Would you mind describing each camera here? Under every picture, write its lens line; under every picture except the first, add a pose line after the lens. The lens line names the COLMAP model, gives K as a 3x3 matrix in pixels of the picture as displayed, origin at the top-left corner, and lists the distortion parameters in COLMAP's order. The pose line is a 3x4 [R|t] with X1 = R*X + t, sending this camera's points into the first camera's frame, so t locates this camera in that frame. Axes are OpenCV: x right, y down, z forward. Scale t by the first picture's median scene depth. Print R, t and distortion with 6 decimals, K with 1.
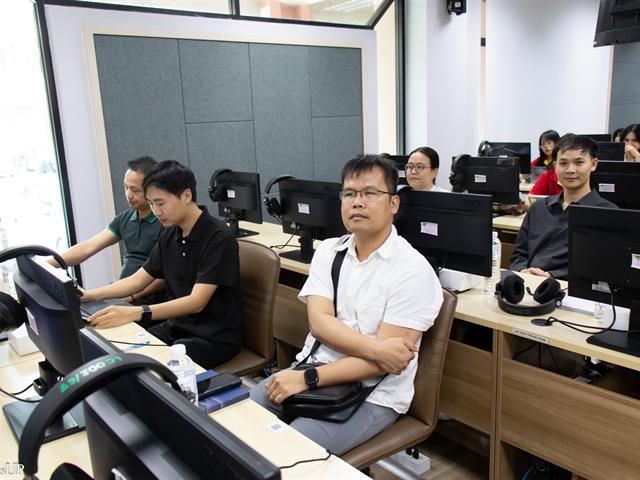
lens RADIAL K [[556.5, 0, 320.0], [0, 556.5, 240.0], [0, 0, 1]] dist [0.001672, 0.005790]
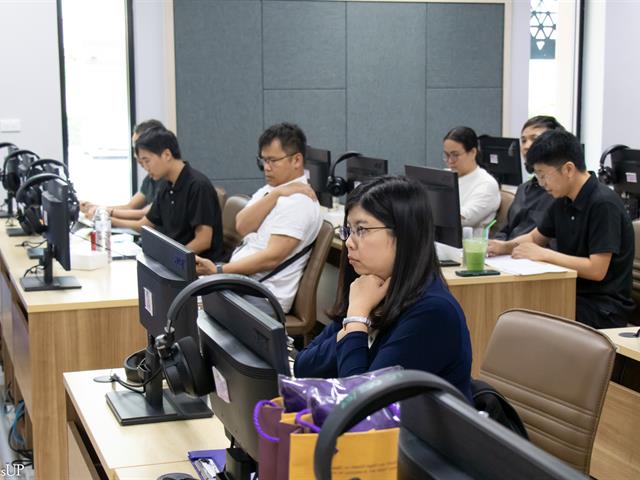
lens RADIAL K [[972.1, 0, 320.0], [0, 972.1, 240.0], [0, 0, 1]] dist [0.002110, -0.075027]
pose [[0.922470, 0.095871, -0.373975, 0.429282], [-0.115203, 0.992900, -0.029632, 0.067463], [0.368479, 0.070418, 0.926965, -0.395523]]
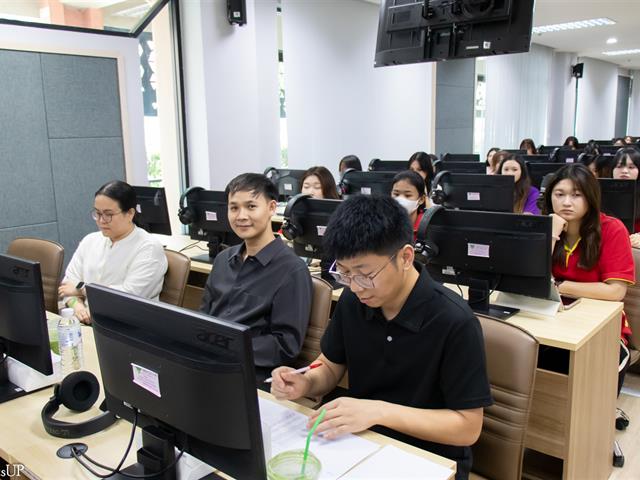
lens RADIAL K [[574.9, 0, 304.7], [0, 574.9, 240.3], [0, 0, 1]] dist [0.008362, -0.002719]
pose [[0.985726, -0.014822, 0.167702, 0.233224], [0.020110, 0.999351, -0.029877, -0.037617], [-0.167151, 0.032823, 0.985385, 0.101833]]
